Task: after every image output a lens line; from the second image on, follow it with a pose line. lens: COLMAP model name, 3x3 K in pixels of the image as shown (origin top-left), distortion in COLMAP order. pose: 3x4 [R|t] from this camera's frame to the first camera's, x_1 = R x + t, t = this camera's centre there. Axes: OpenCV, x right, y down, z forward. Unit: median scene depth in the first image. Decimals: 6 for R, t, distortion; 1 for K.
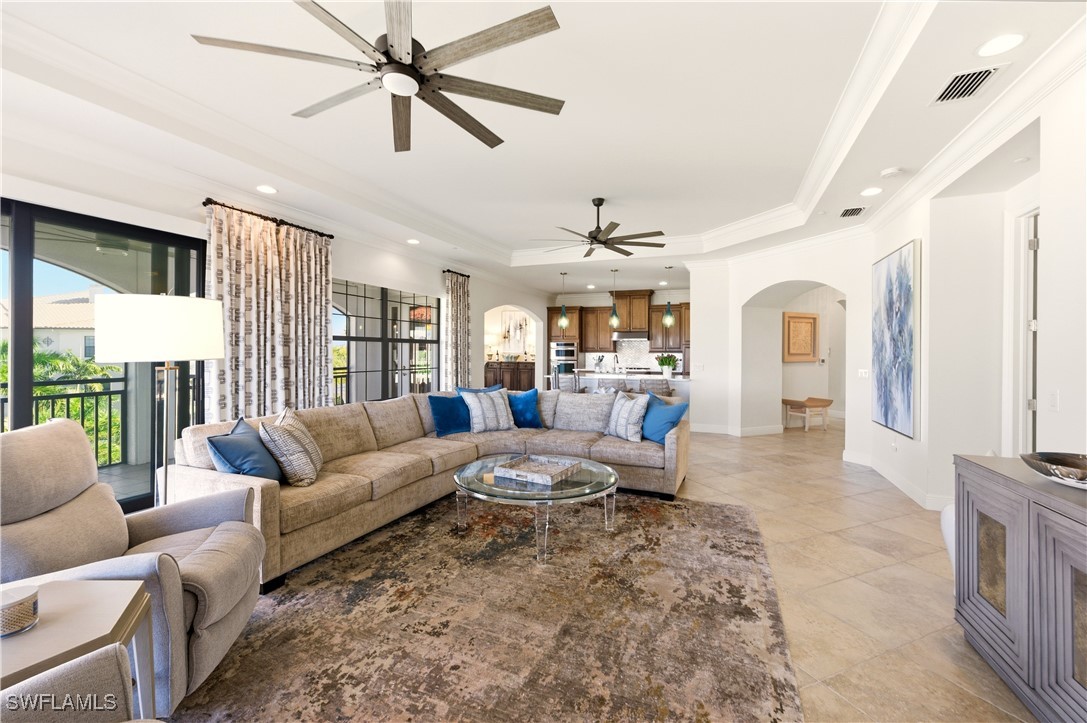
lens RADIAL K [[436.8, 0, 544.4], [0, 436.8, 355.4], [0, 0, 1]] dist [-0.024472, 0.000994]
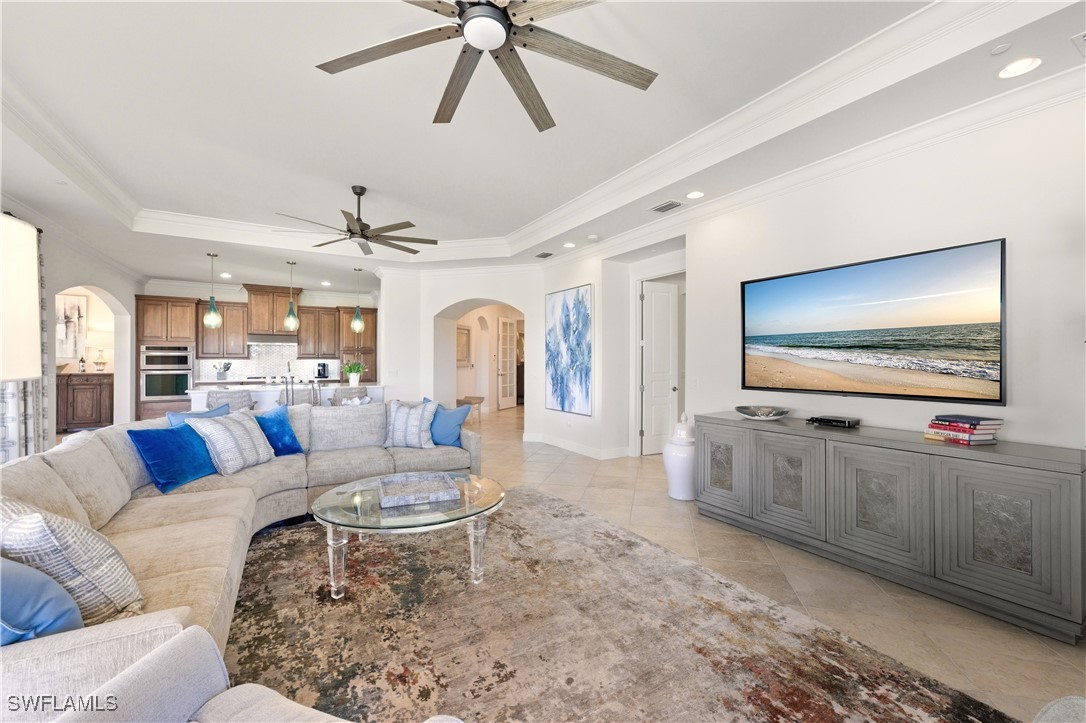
lens RADIAL K [[441.1, 0, 541.5], [0, 441.1, 360.5], [0, 0, 1]] dist [-0.020746, 0.001222]
pose [[0.599072, -0.003376, 0.800688, -0.503573], [0.006710, 0.999977, -0.000804, 0.000412], [-0.800667, 0.005854, 0.599081, 0.222823]]
